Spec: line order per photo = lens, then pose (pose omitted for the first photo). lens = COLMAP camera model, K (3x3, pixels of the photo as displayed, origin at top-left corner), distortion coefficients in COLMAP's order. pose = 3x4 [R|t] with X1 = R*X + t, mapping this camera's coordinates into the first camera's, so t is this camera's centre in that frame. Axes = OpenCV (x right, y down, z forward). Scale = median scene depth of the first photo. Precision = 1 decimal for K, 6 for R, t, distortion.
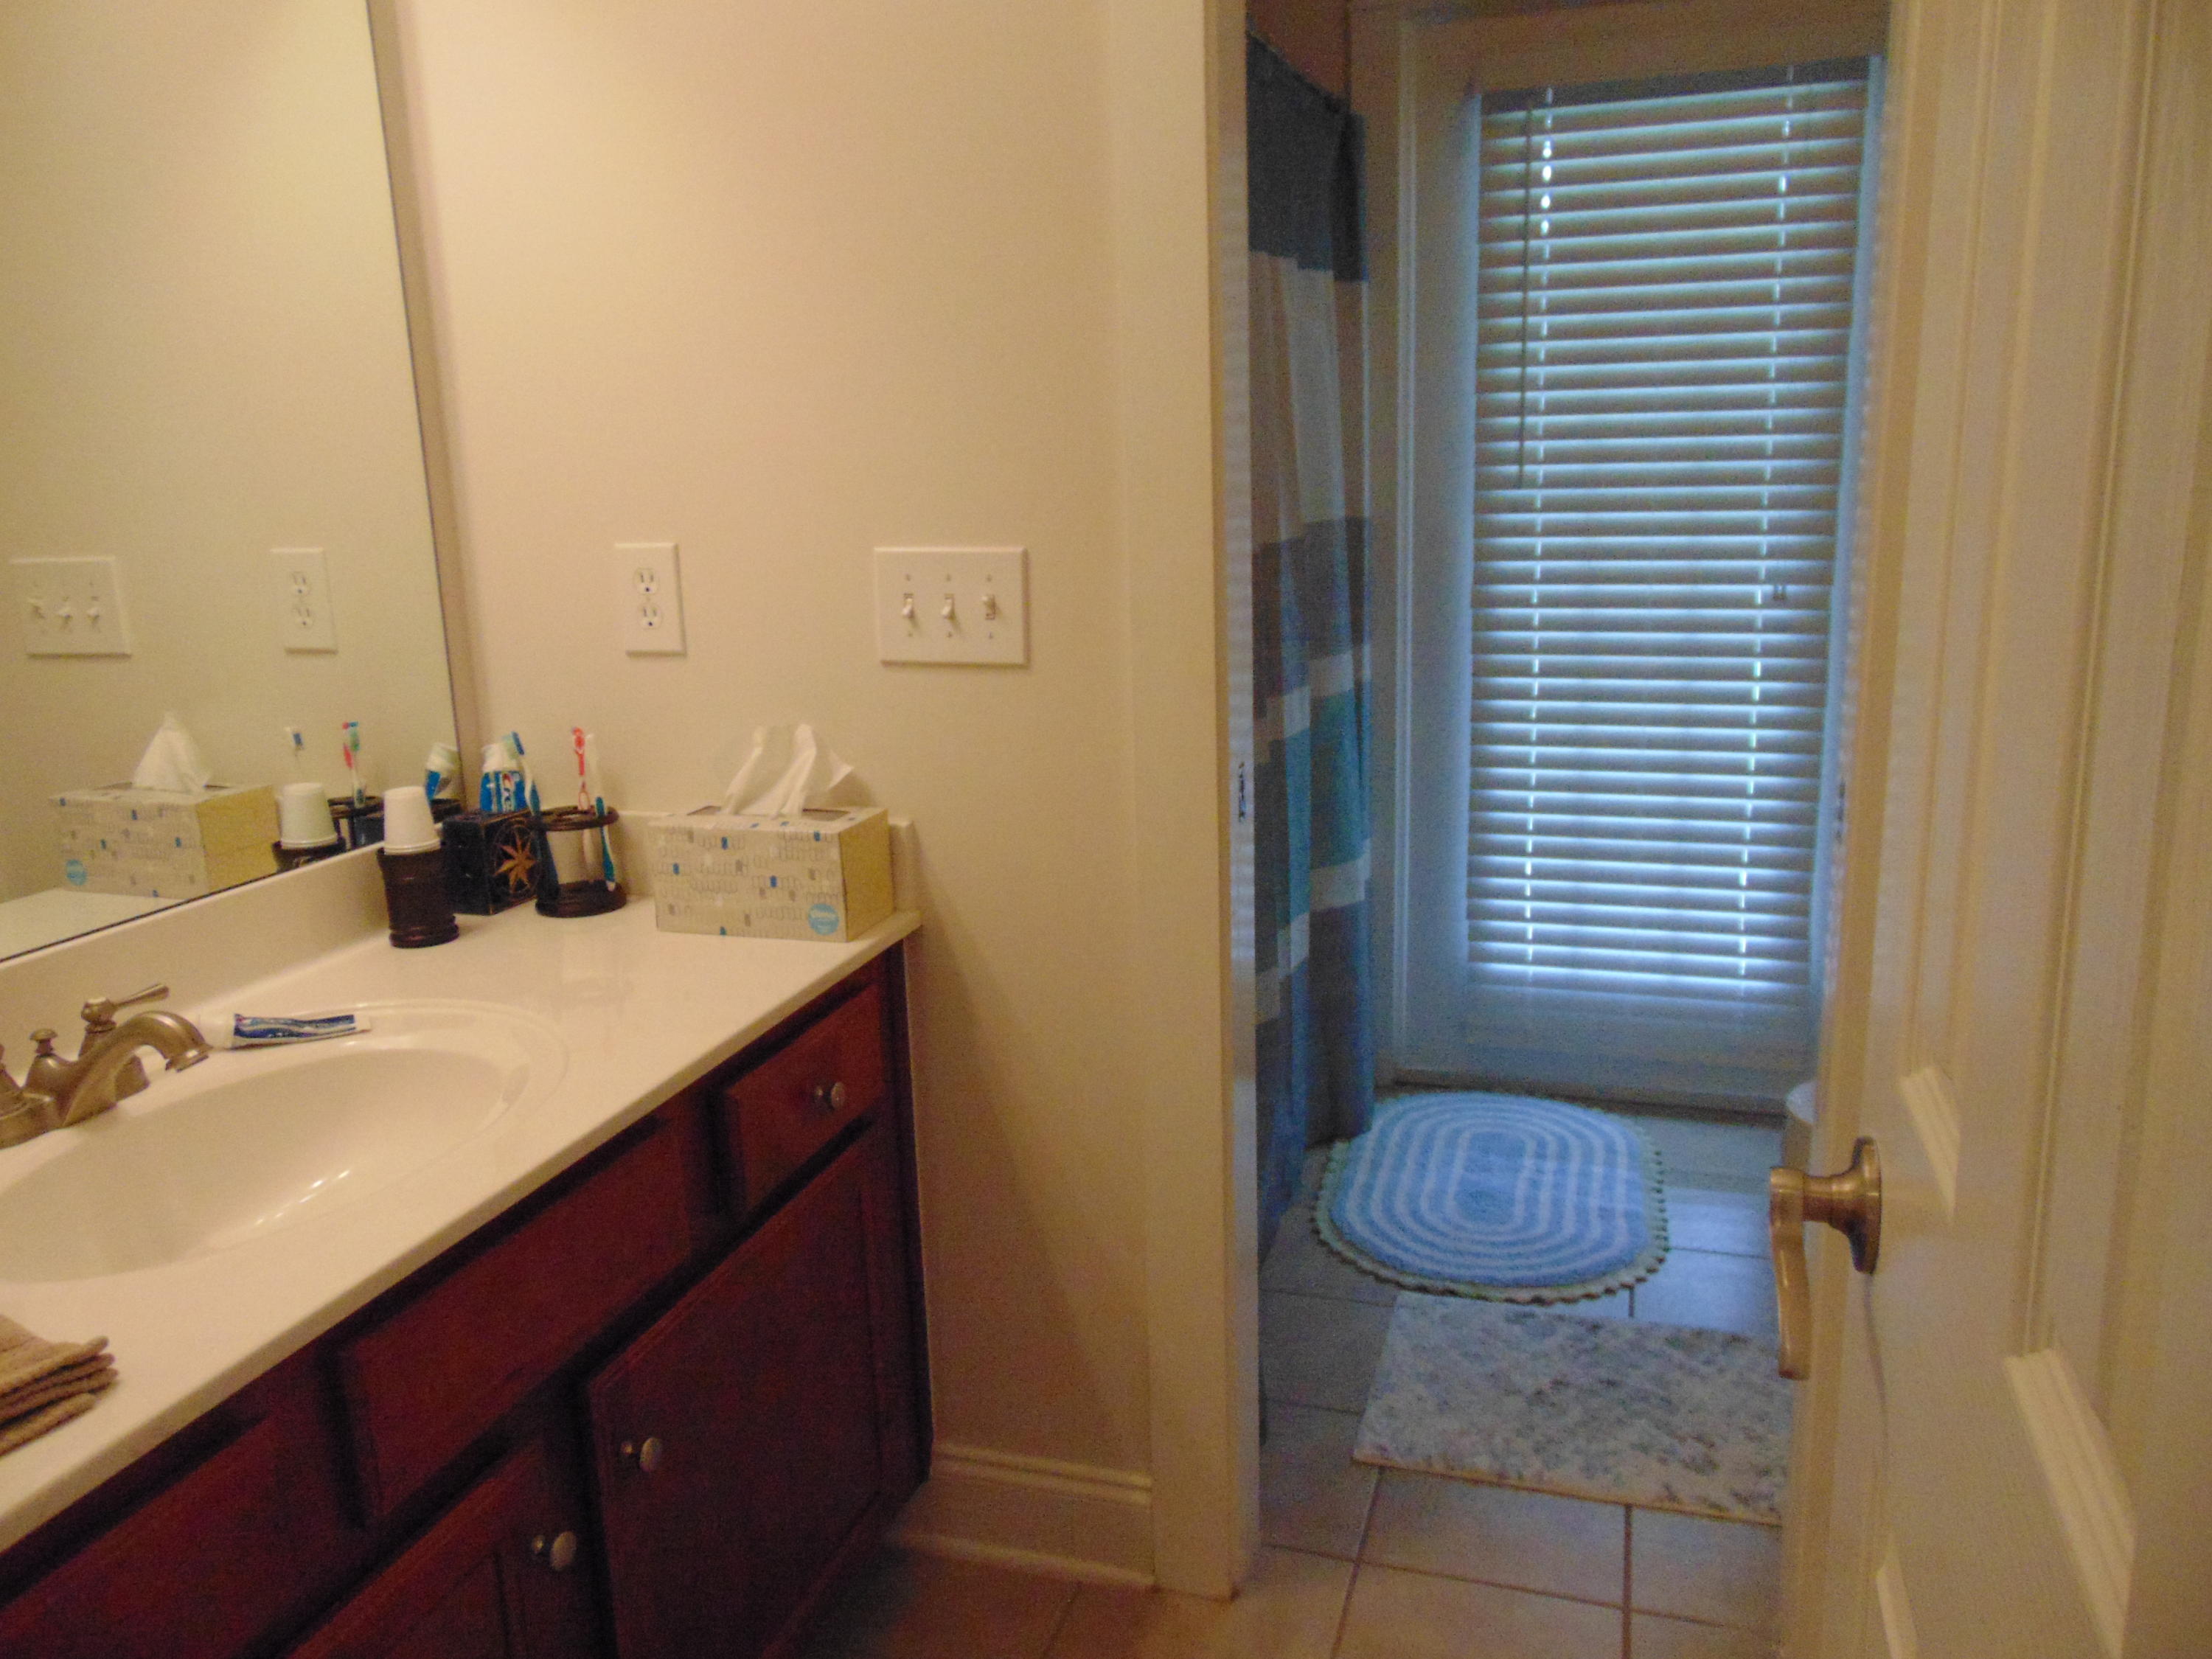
lens RADIAL K [[1673.6, 0, 1106.0], [0, 1673.6, 829.5], [0, 0, 1]] dist [-0.005072, 0.060916]
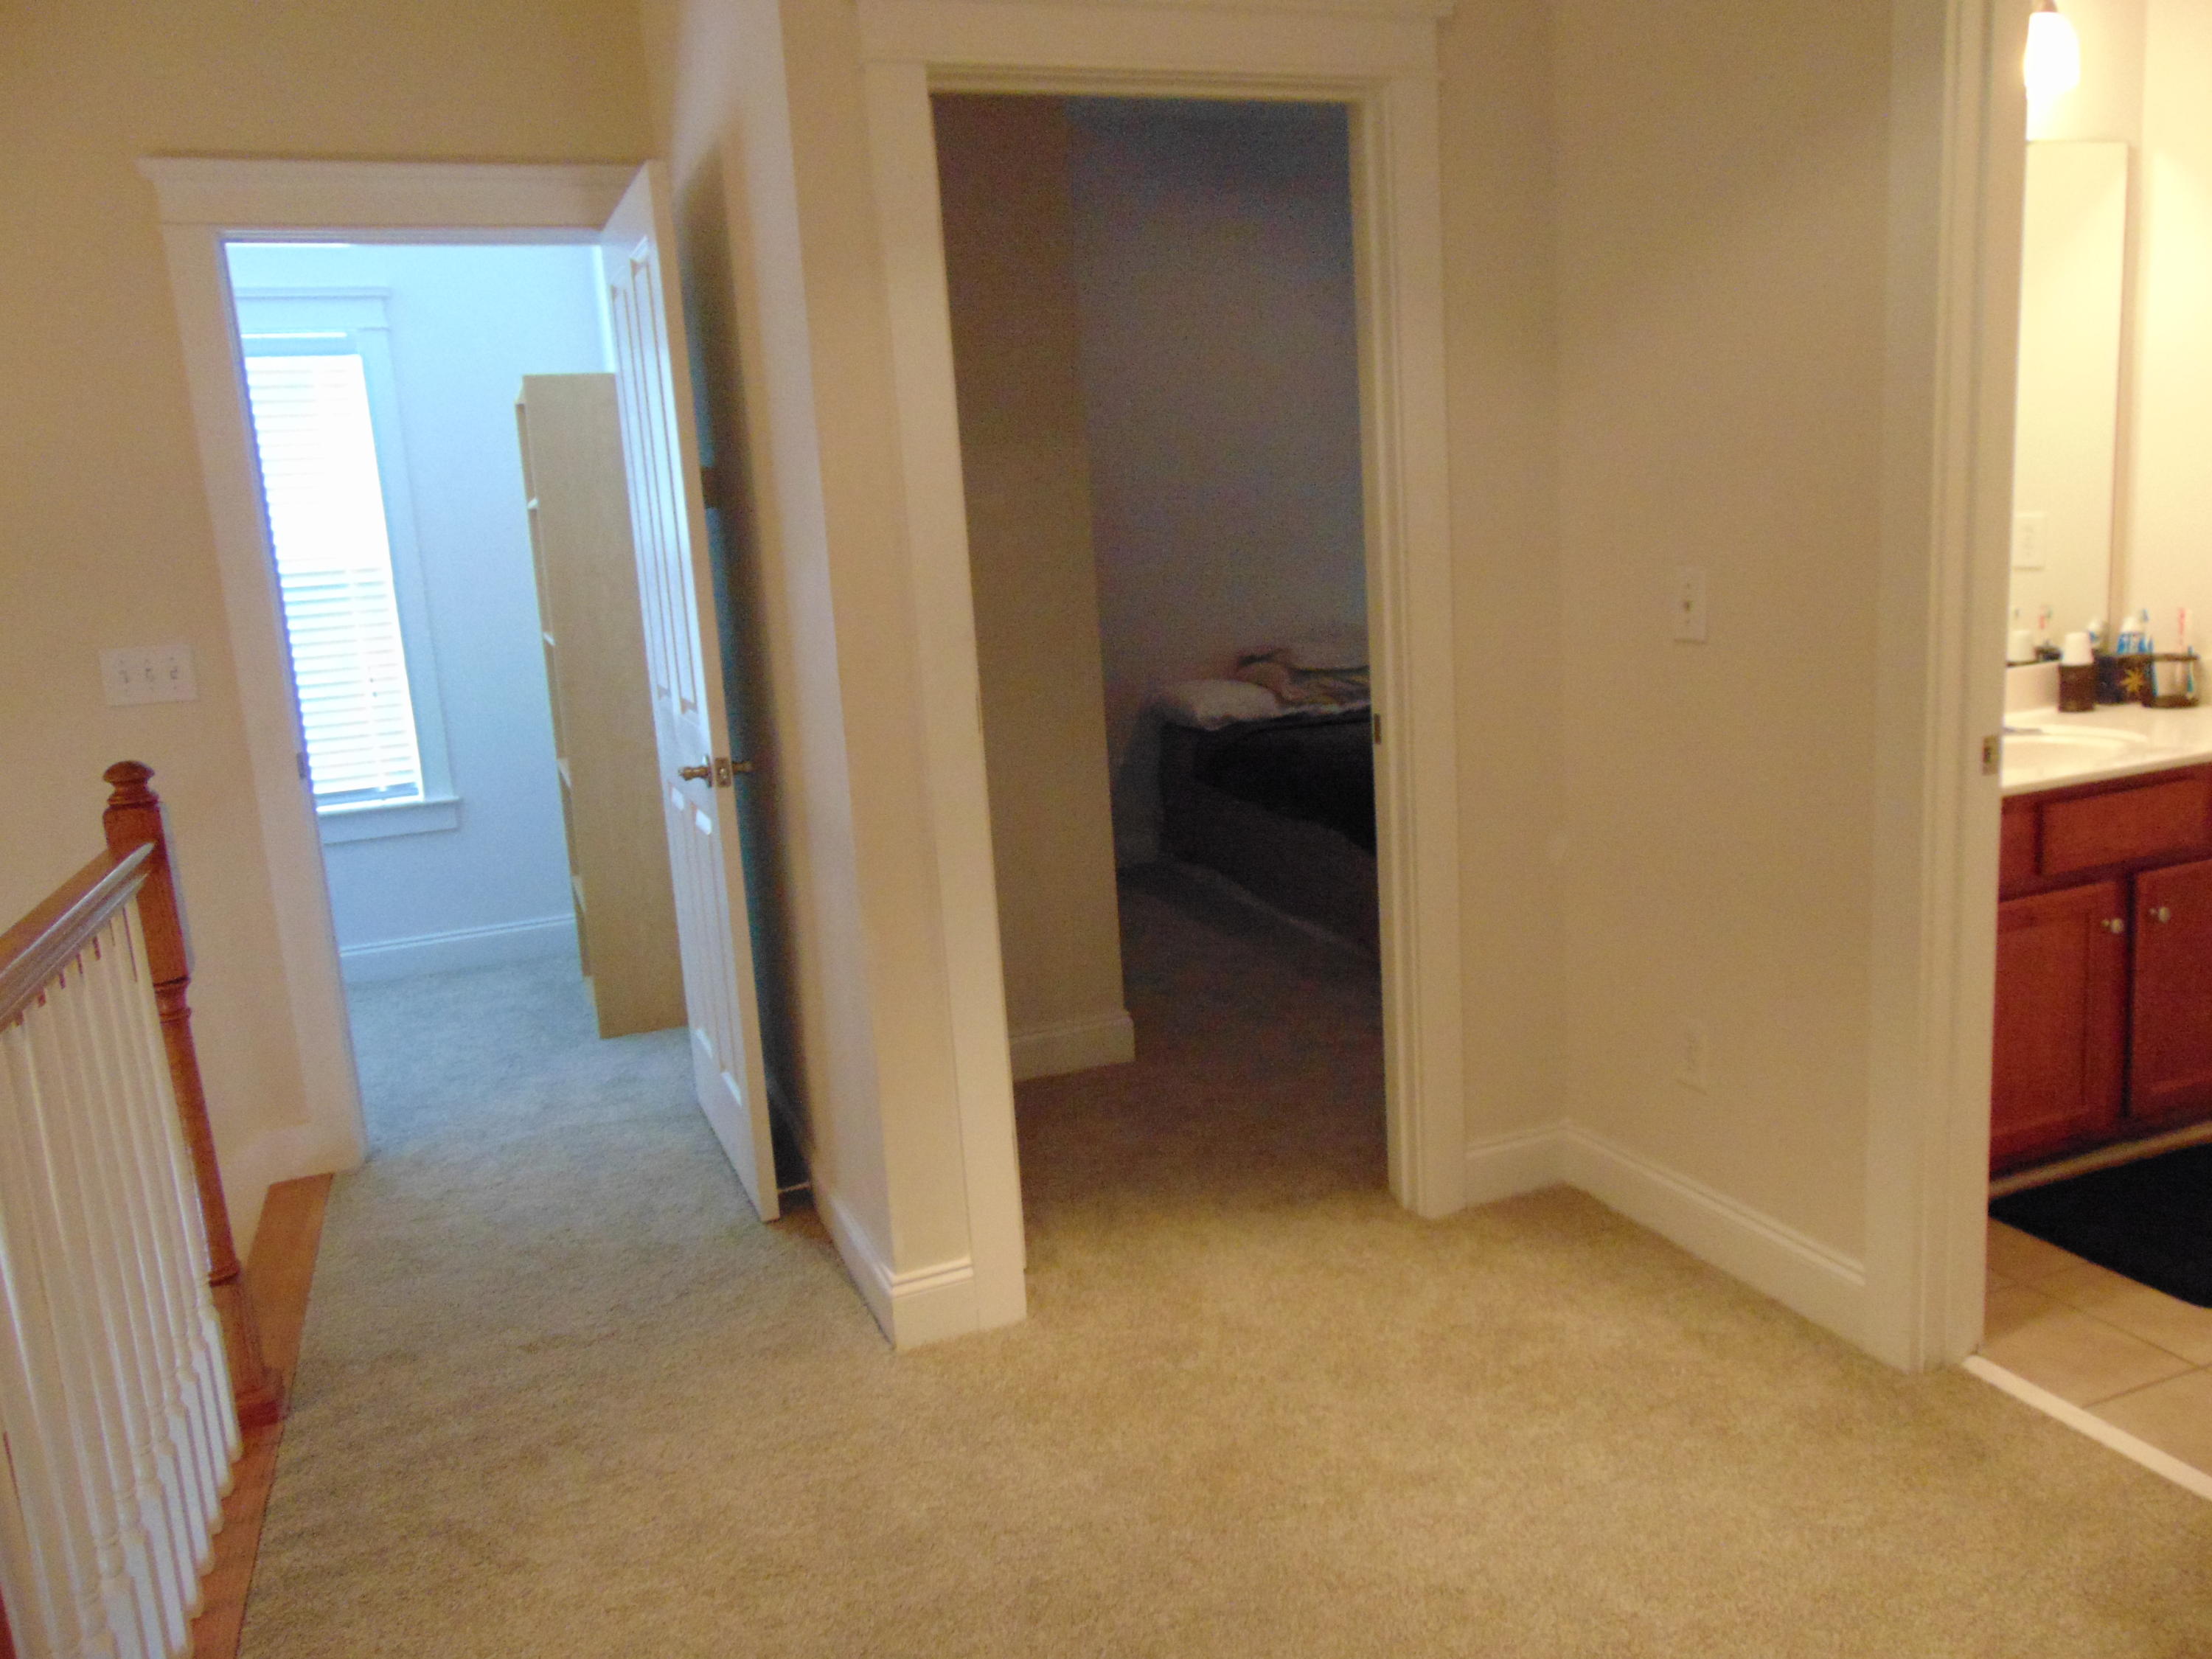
lens RADIAL K [[1673.6, 0, 1106.0], [0, 1673.6, 829.5], [0, 0, 1]] dist [-0.005072, 0.060916]
pose [[0.634831, 0.126756, -0.762183, 0.381797], [-0.113159, 0.991068, 0.070570, 0.183812], [0.764320, 0.041448, 0.643504, -1.099105]]
